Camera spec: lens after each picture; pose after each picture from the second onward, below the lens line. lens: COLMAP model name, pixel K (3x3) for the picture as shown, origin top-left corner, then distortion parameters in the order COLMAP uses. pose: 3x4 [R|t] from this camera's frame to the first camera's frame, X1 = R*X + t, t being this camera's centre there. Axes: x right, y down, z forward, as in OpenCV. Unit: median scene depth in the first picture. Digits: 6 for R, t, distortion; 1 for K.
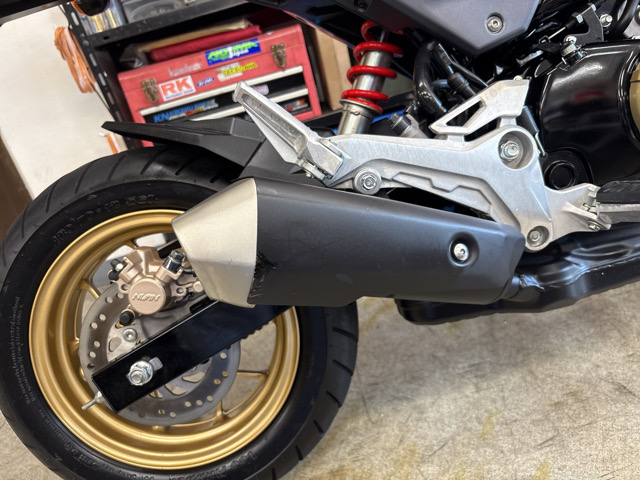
lens RADIAL K [[490.5, 0, 317.9], [0, 490.5, 239.4], [0, 0, 1]] dist [0.022828, -0.034898]
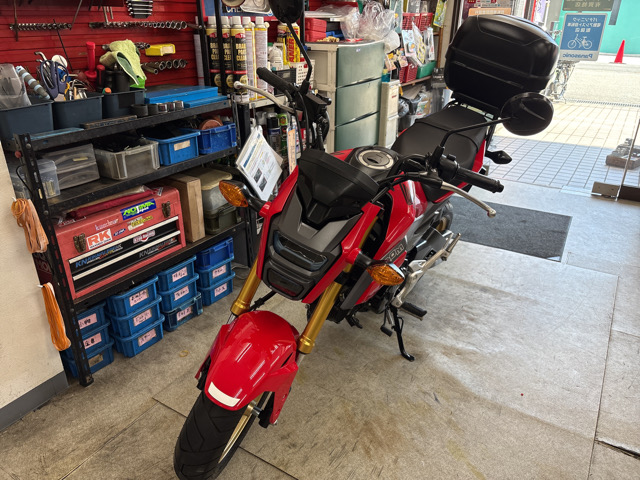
lens RADIAL K [[490.5, 0, 321.8], [0, 490.5, 243.8], [0, 0, 1]] dist [0.022828, -0.034898]
pose [[0.587888, -0.093535, 0.803517, -1.826172], [0.161039, 0.986944, -0.002936, -0.387986], [-0.792751, 0.131123, 0.595275, -0.332924]]
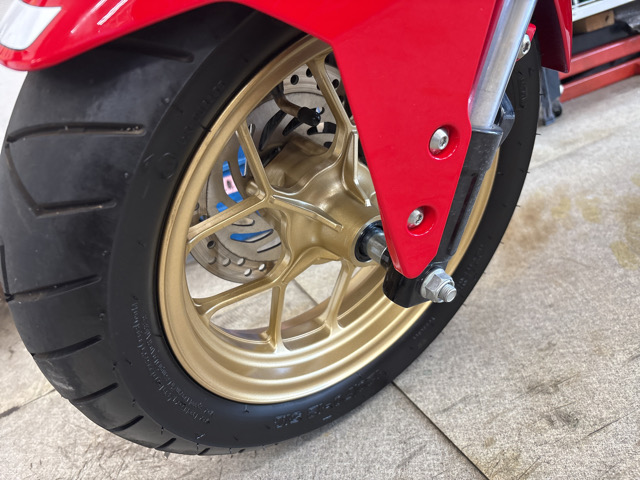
lens RADIAL K [[490.5, 0, 318.0], [0, 490.5, 242.3], [0, 0, 1]] dist [0.022828, -0.034898]
pose [[0.963752, -0.120849, 0.237861, -0.668928], [0.143390, 0.986444, -0.079803, 0.244460], [-0.224993, 0.111017, 0.968015, 0.616253]]
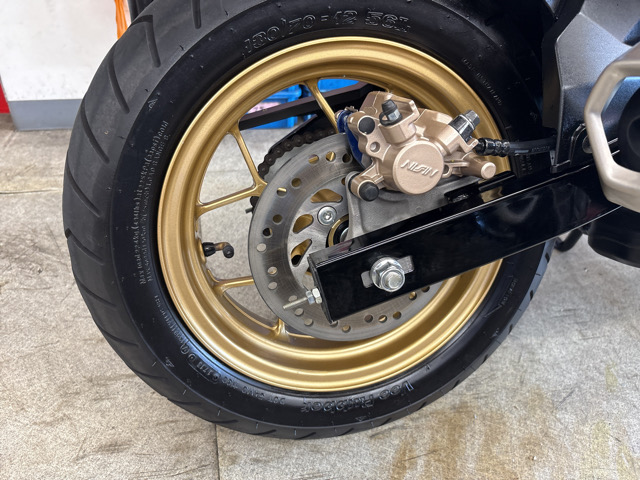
lens RADIAL K [[490.5, 0, 310.7], [0, 490.5, 239.4], [0, 0, 1]] dist [0.022828, -0.034898]
pose [[0.947677, 0.178067, 0.264954, -0.483557], [-0.223101, 0.963071, 0.150732, 0.105825], [-0.228330, -0.201957, 0.952407, 0.274894]]
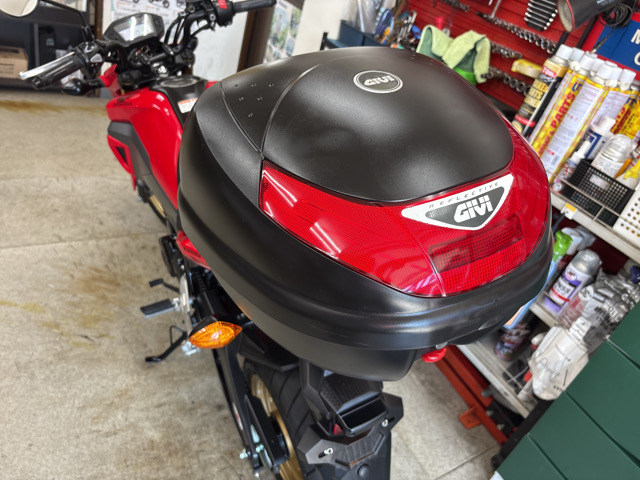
lens RADIAL K [[490.5, 0, 318.2], [0, 490.5, 238.4], [0, 0, 1]] dist [0.022828, -0.034898]
pose [[0.347190, 0.778950, -0.522203, 1.564919], [-0.672625, 0.594861, 0.440132, -1.537280], [0.653478, 0.198437, 0.730472, -0.291029]]
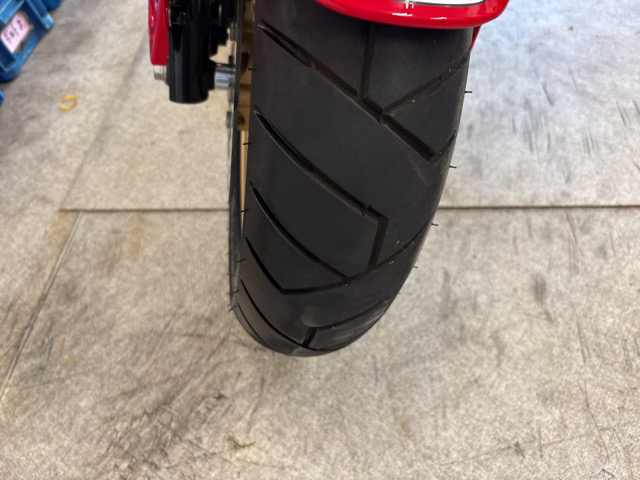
lens RADIAL K [[490.5, 0, 322.6], [0, 490.5, 252.3], [0, 0, 1]] dist [0.022828, -0.034898]
pose [[0.249599, -0.683153, 0.686296, -1.080162], [0.479774, 0.702868, 0.525160, 0.000288], [-0.841141, 0.198188, 0.503194, 0.894099]]
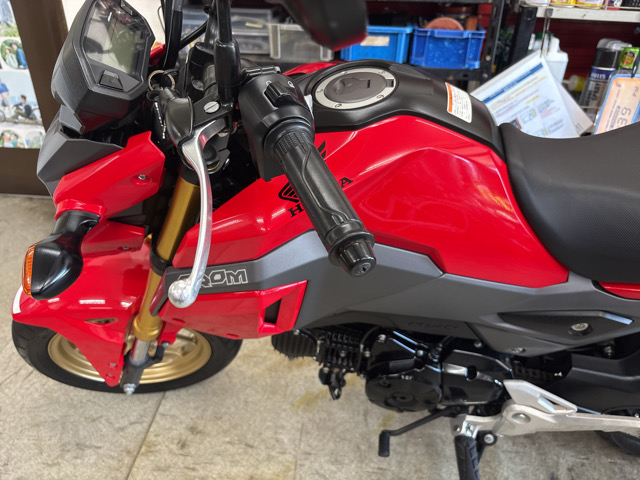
lens RADIAL K [[490.5, 0, 315.3], [0, 490.5, 244.9], [0, 0, 1]] dist [0.022828, -0.034898]
pose [[0.945279, 0.326251, -0.002869, -0.058269], [-0.320401, 0.929916, 0.180555, -0.570619], [0.061575, -0.169755, 0.983561, -0.268279]]
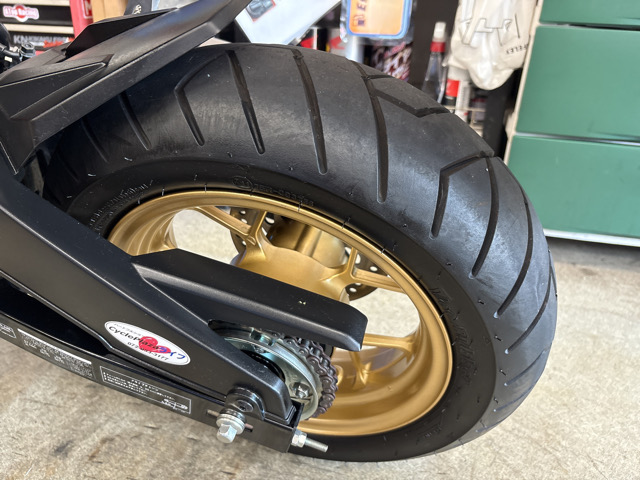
lens RADIAL K [[490.5, 0, 320.0], [0, 490.5, 240.8], [0, 0, 1]] dist [0.022828, -0.034898]
pose [[0.909730, 0.387964, -0.147901, 1.259794], [-0.368742, 0.918670, 0.141684, -0.481358], [0.190841, -0.074357, 0.978801, 0.422388]]
